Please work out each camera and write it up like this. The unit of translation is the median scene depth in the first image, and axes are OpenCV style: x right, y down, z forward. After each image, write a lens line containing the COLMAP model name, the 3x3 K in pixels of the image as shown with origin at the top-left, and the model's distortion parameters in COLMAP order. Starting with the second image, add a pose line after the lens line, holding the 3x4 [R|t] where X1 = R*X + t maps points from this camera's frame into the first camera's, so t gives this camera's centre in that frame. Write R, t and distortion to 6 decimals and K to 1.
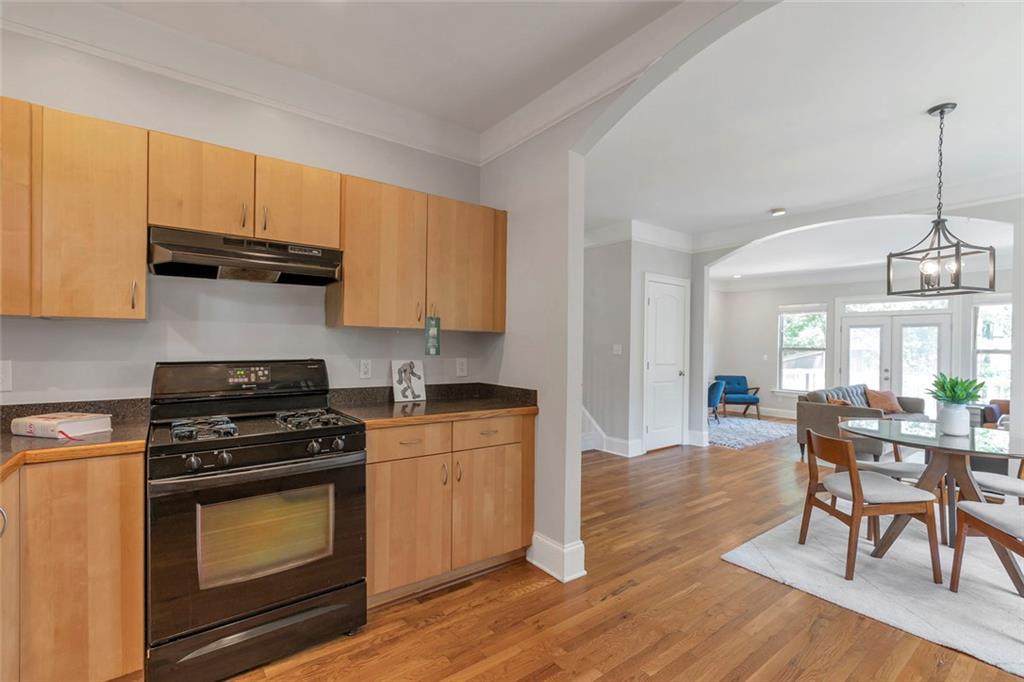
lens RADIAL K [[462.5, 0, 514.4], [0, 462.5, 344.6], [0, 0, 1]] dist [-0.003191, 0.001486]
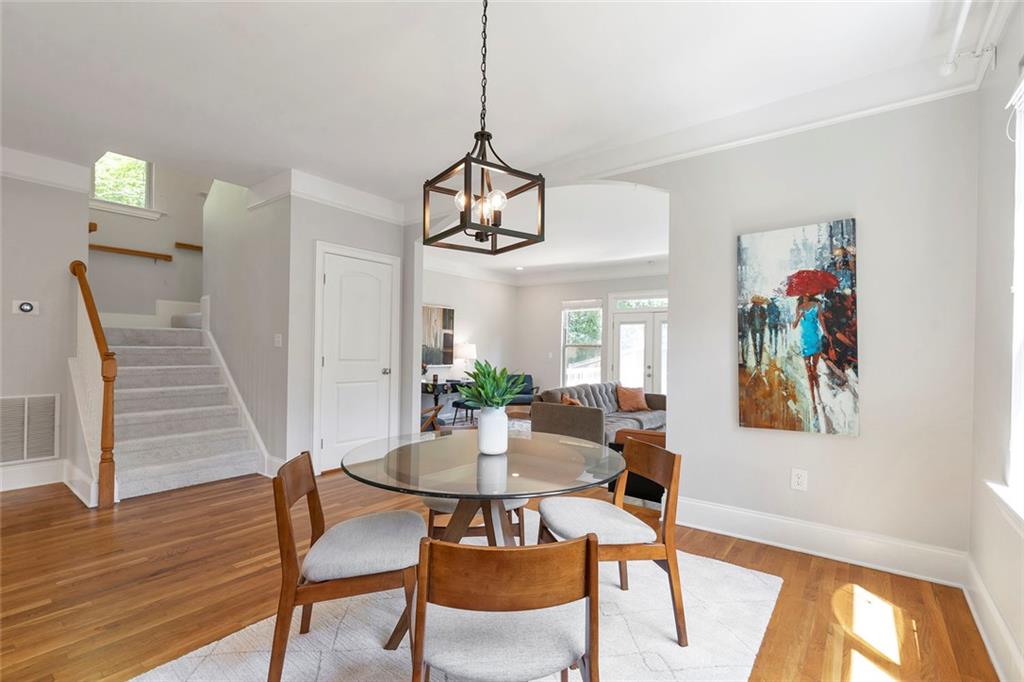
lens RADIAL K [[462.5, 0, 512.0], [0, 462.5, 347.5], [0, 0, 1]] dist [-0.003191, 0.001486]
pose [[0.966640, 0.001176, 0.256135, 0.539094], [-0.001266, 0.999999, 0.000185, 0.028963], [-0.256135, -0.000503, 0.966641, 0.230523]]
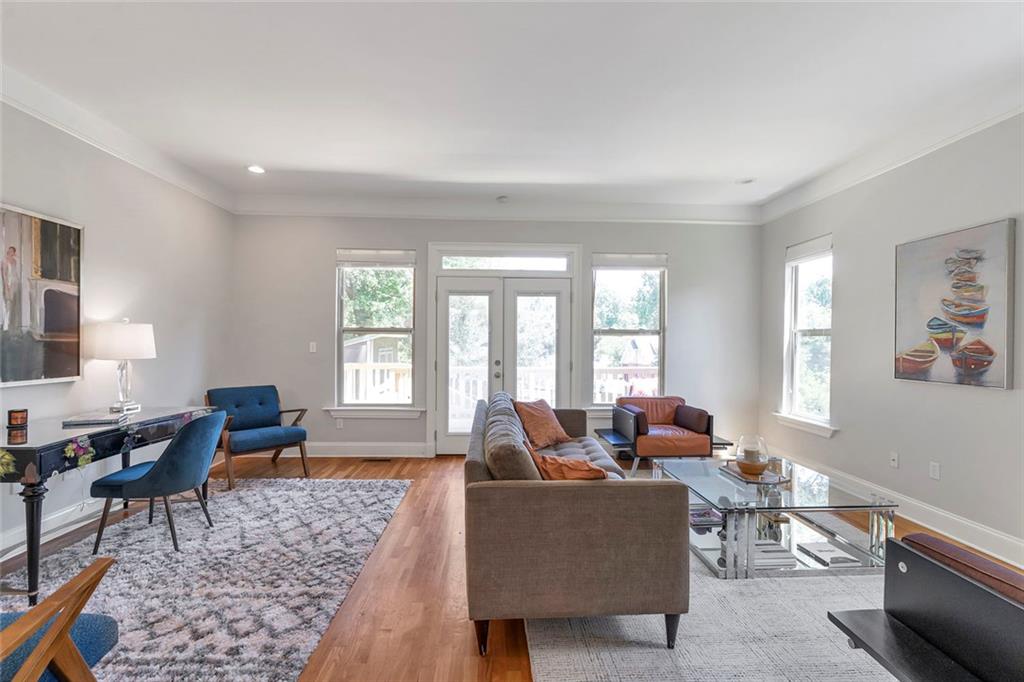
lens RADIAL K [[462.5, 0, 514.6], [0, 462.5, 344.8], [0, 0, 1]] dist [-0.003191, 0.001486]
pose [[0.573523, -0.015207, 0.819048, 0.595840], [0.000915, 0.999839, 0.017923, 0.040665], [-0.819189, -0.009530, 0.573444, 1.245723]]
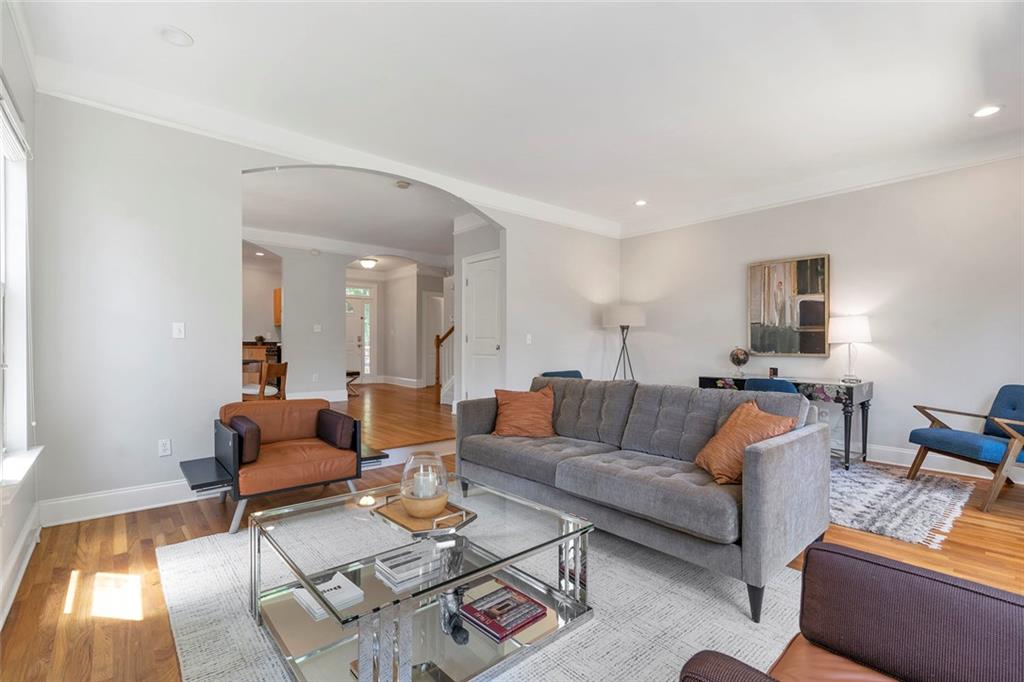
lens RADIAL K [[462.5, 0, 513.5], [0, 462.5, 346.9], [0, 0, 1]] dist [-0.003191, 0.001486]
pose [[0.059355, -0.007289, -0.998210, 1.950901], [-0.001658, 0.999971, -0.007400, 0.099215], [0.998236, 0.002094, 0.059341, 1.426914]]
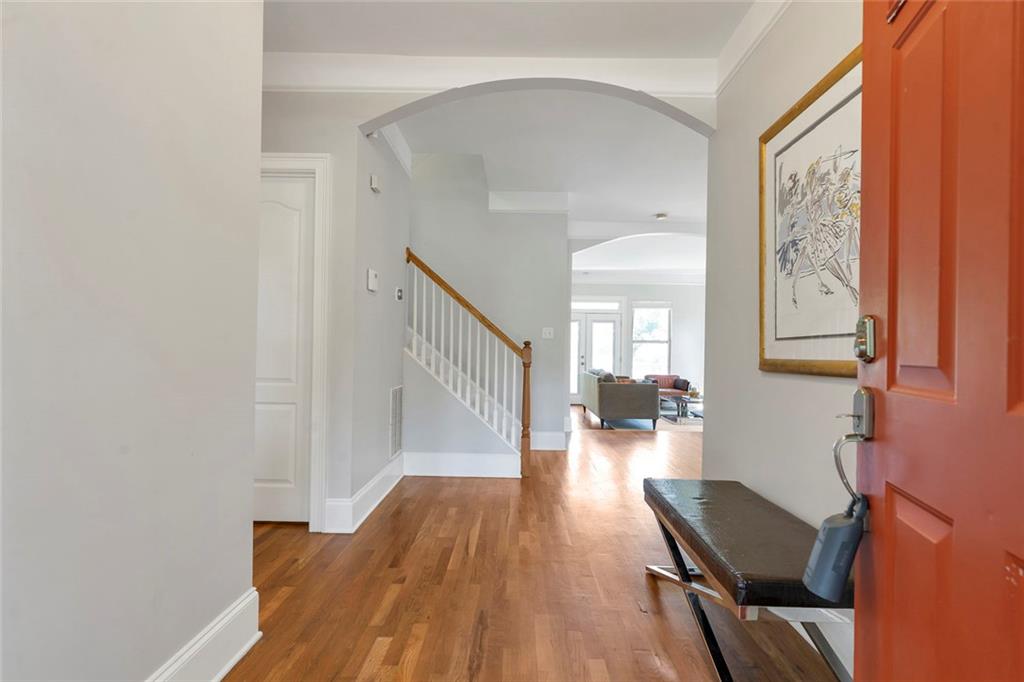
lens RADIAL K [[514.9, 0, 502.3], [0, 514.9, 345.1], [0, 0, 1]] dist [0.002142, 0.000062]
pose [[0.634981, 0.001704, 0.772526, -0.832046], [-0.007555, 0.999963, 0.004004, 0.041858], [-0.772491, -0.008379, 0.634971, 0.576891]]
